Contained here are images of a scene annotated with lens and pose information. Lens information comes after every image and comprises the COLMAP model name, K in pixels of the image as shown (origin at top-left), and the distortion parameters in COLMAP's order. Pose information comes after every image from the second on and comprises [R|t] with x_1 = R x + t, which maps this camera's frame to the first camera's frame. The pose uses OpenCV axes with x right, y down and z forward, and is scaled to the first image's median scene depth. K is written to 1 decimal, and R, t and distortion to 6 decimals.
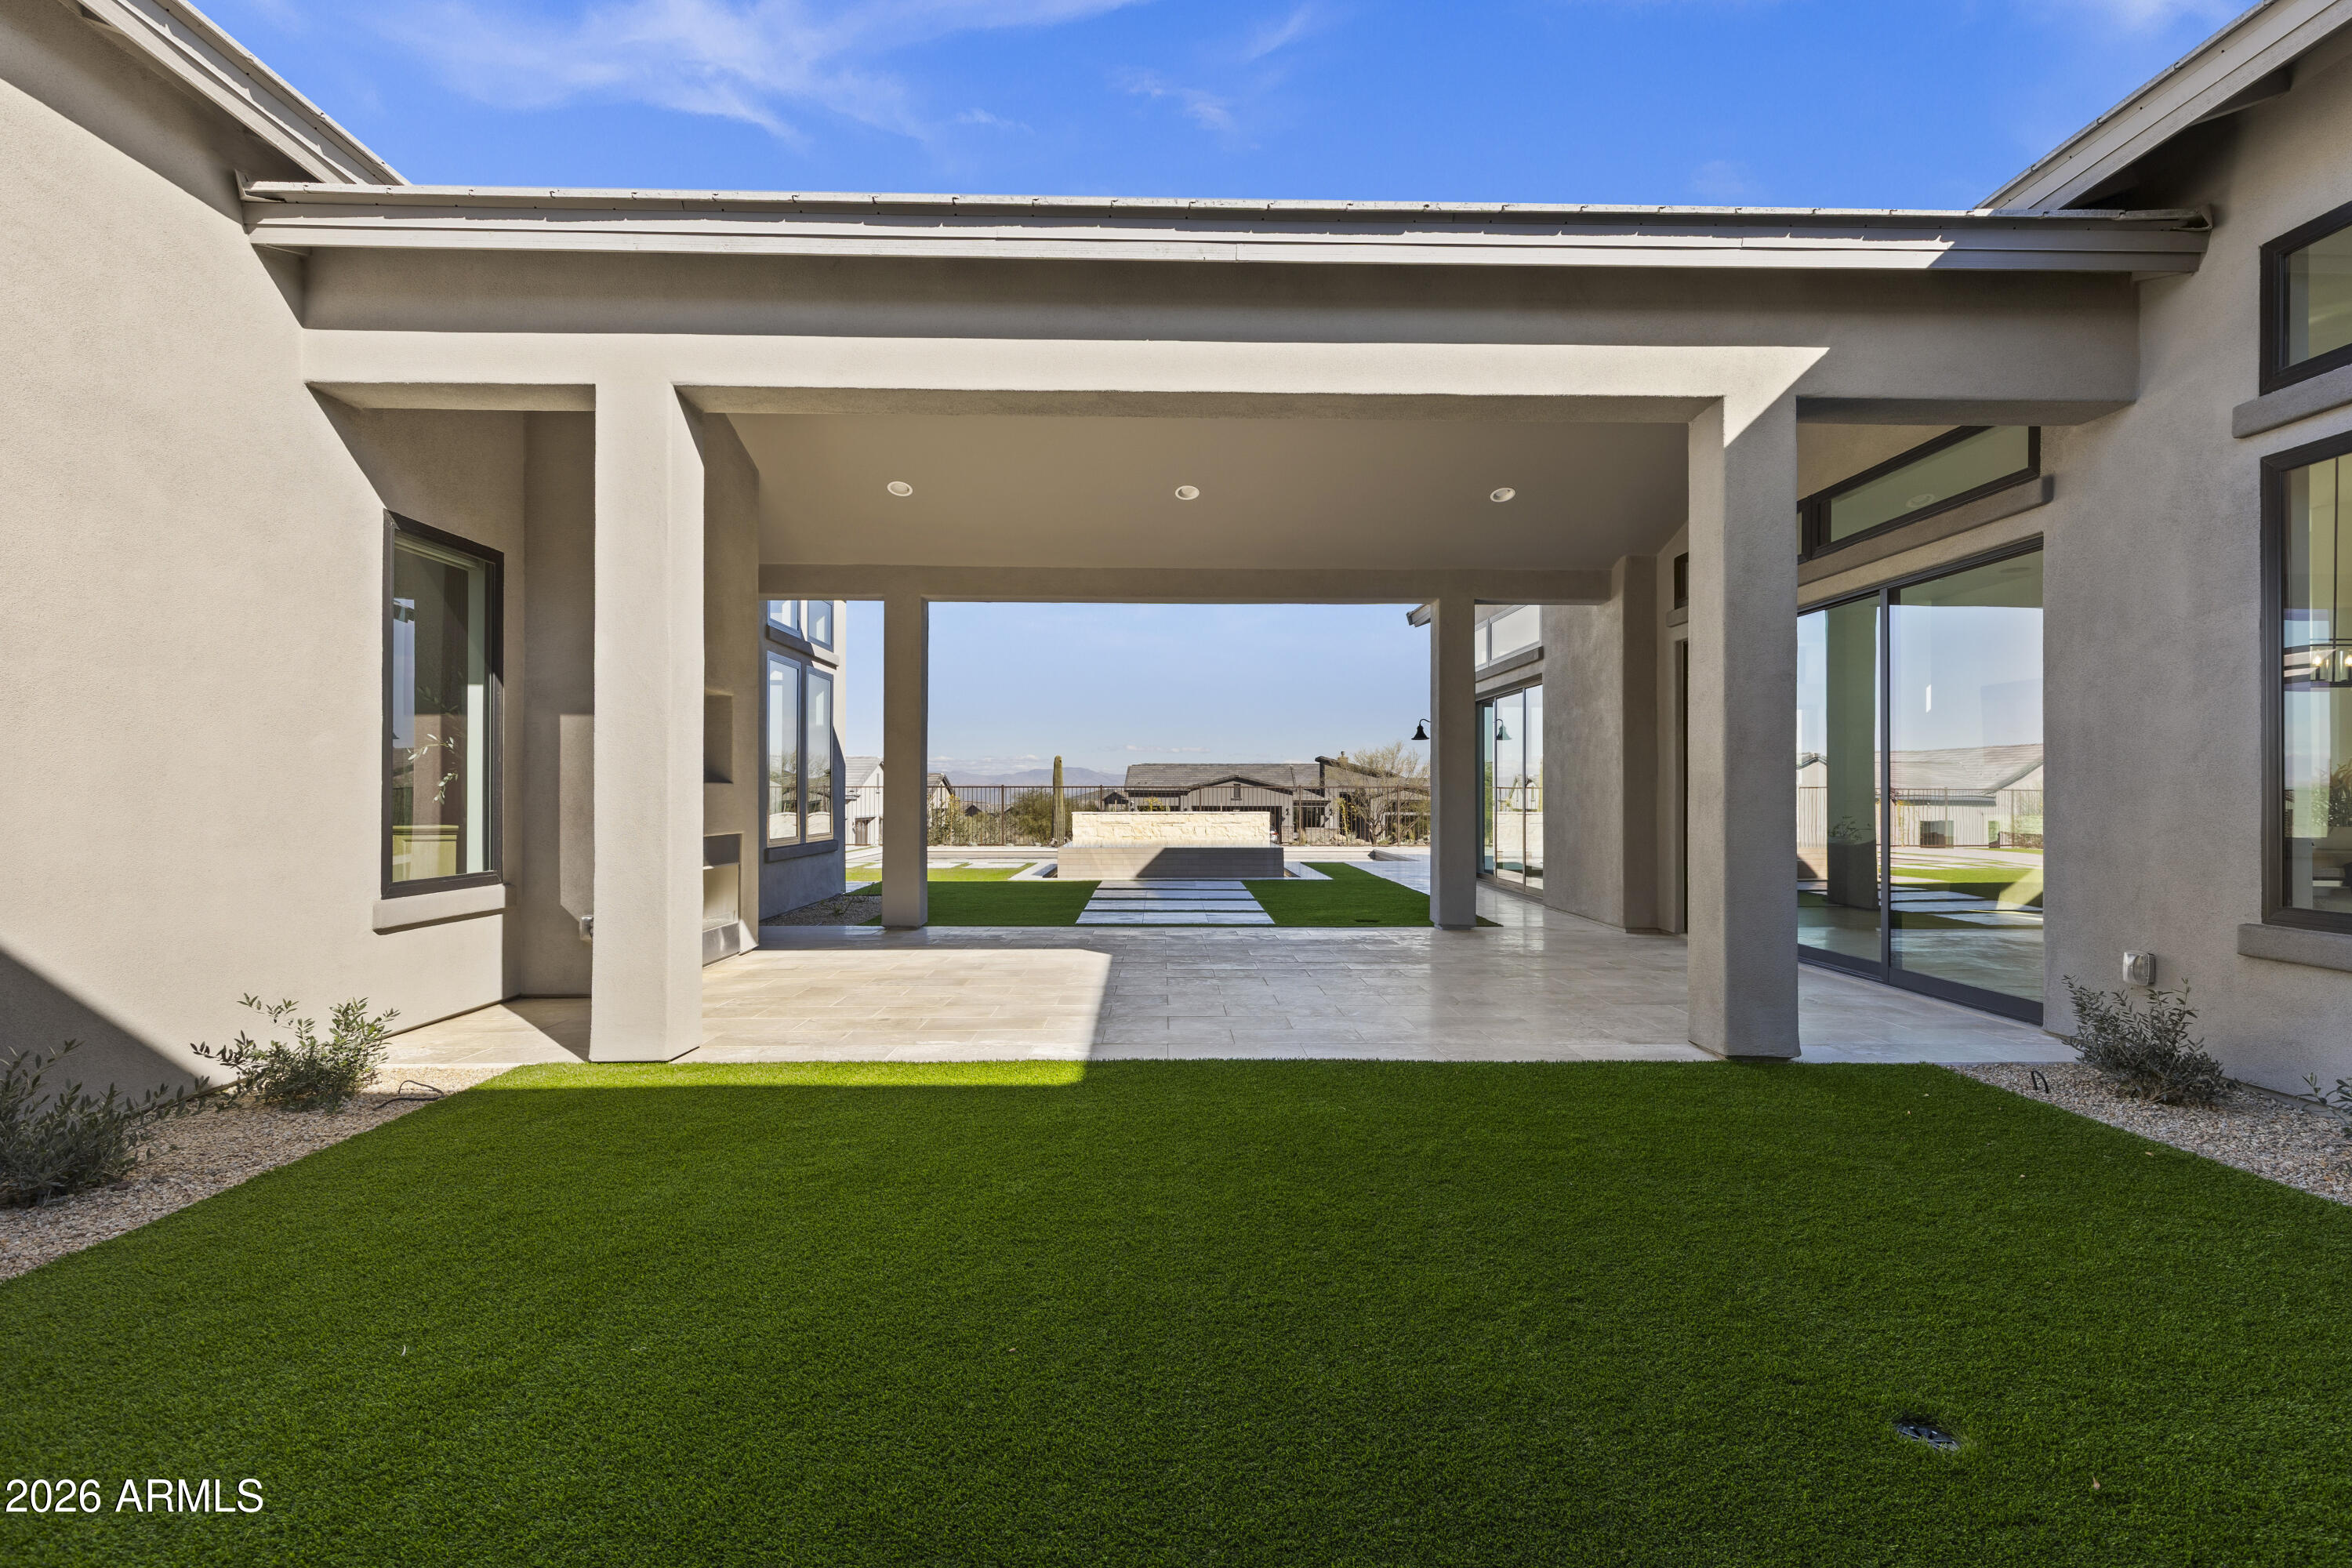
lens RADIAL K [[1065.7, 0, 1111.0], [0, 1065.7, 790.9], [0, 0, 1]] dist [0.006232, -0.002561]
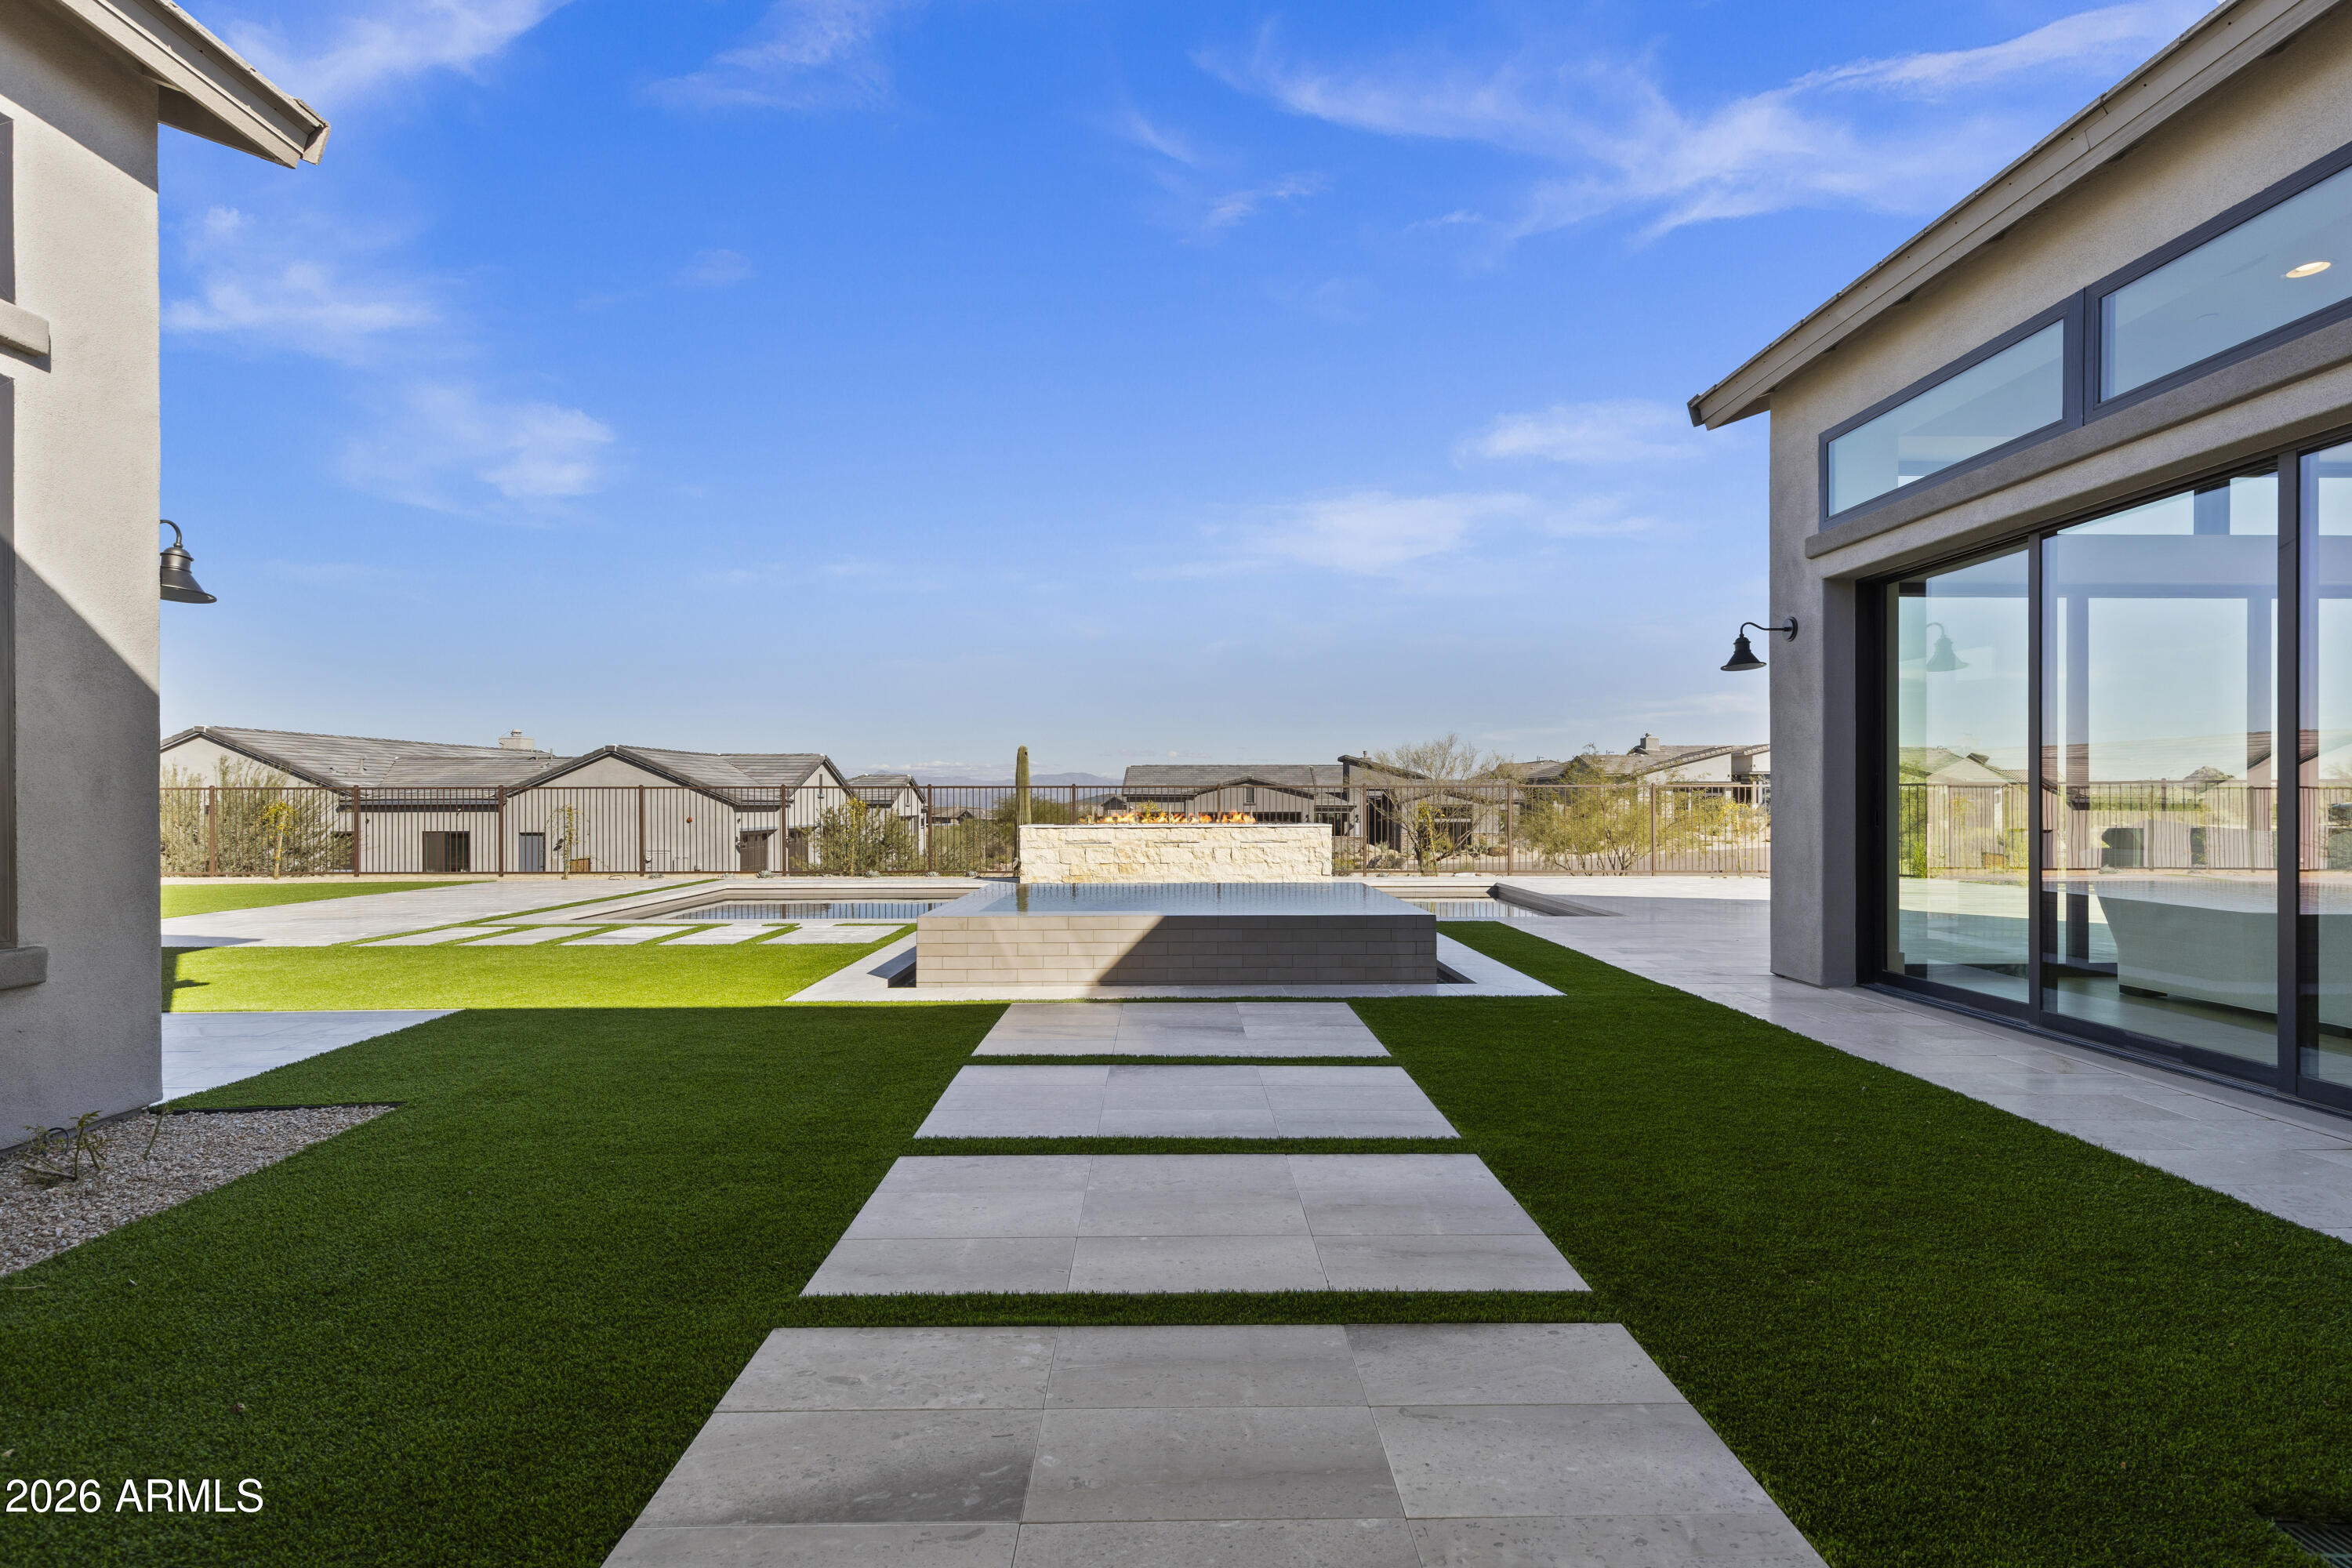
lens RADIAL K [[1065.7, 0, 1175.1], [0, 1065.7, 794.8], [0, 0, 1]] dist [0.006232, -0.002561]
pose [[0.998376, -0.002781, 0.056898, 0.007687], [0.002850, 0.999995, -0.001142, 0.001204], [-0.056895, 0.001302, 0.998379, 0.148743]]
